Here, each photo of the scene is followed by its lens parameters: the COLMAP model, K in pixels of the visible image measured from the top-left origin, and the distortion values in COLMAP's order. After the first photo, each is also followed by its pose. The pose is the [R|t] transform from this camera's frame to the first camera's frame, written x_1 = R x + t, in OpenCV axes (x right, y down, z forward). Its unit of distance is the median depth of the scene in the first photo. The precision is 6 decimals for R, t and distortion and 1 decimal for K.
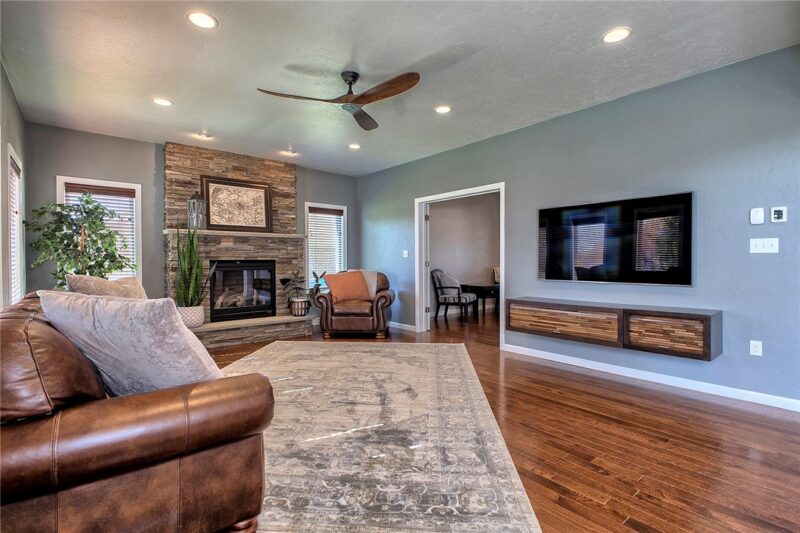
lens RADIAL K [[380.6, 0, 400.1], [0, 380.6, 264.7], [0, 0, 1]] dist [0.004335, 0.000011]
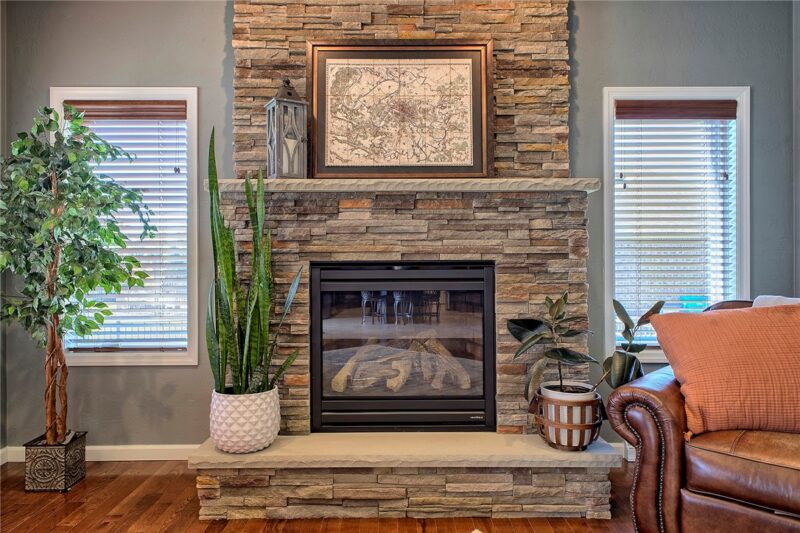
lens RADIAL K [[548.5, 0, 399.7], [0, 548.5, 263.0], [0, 0, 1]] dist [0.013304, -0.001795]
pose [[0.768041, -0.000502, -0.640401, -0.091146], [-0.006197, 0.999947, -0.008215, -0.006137], [0.640371, 0.010278, 0.767997, 0.607907]]
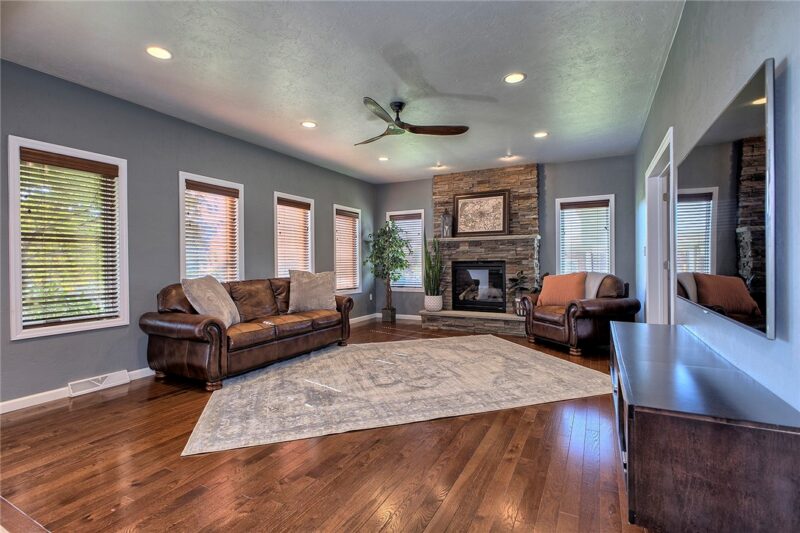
lens RADIAL K [[380.6, 0, 399.9], [0, 380.6, 265.0], [0, 0, 1]] dist [0.004335, 0.000011]
pose [[0.377667, 0.006839, -0.925916, 0.570718], [-0.003863, 0.999976, 0.005811, -0.005392], [0.925934, 0.001382, 0.377684, 0.335414]]
